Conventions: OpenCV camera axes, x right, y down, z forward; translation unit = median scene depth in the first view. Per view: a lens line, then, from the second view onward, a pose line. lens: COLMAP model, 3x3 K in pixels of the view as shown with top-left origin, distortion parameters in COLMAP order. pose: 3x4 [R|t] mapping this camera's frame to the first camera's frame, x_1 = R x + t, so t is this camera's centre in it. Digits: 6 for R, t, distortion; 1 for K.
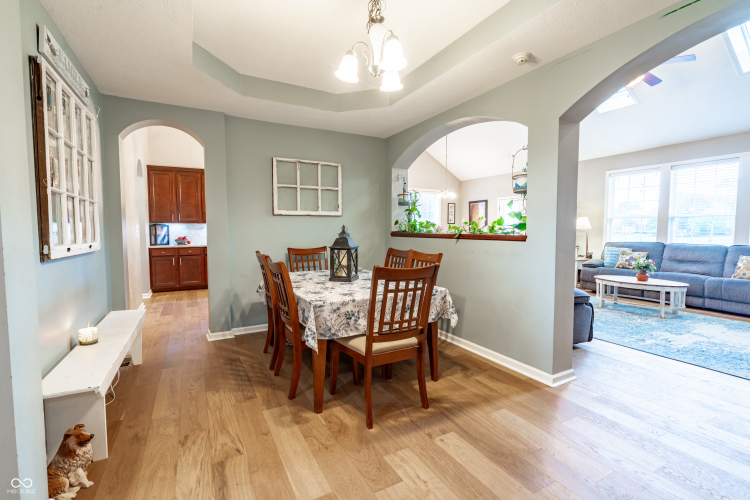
lens RADIAL K [[339.7, 0, 374.4], [0, 339.7, 247.9], [0, 0, 1]] dist [-0.004688, -0.000063]
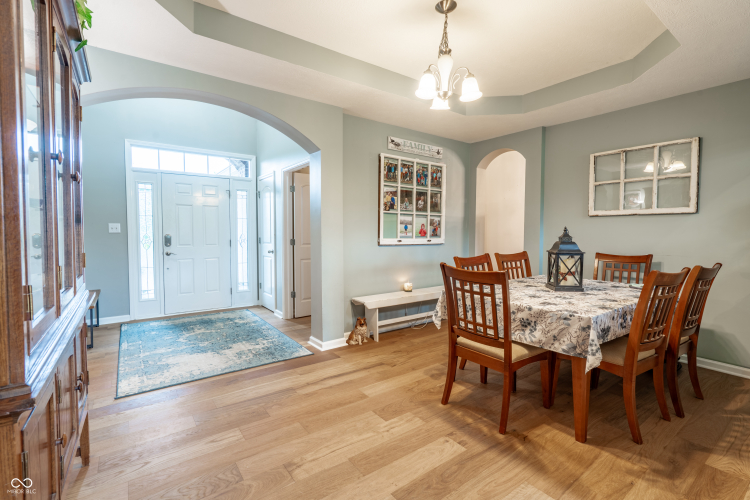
lens RADIAL K [[339.7, 0, 374.4], [0, 339.7, 247.9], [0, 0, 1]] dist [-0.004688, -0.000063]
pose [[0.132994, 0.051267, -0.989790, 0.959515], [-0.057201, 0.997394, 0.043975, -0.032031], [0.989465, 0.050769, 0.135580, 0.523226]]
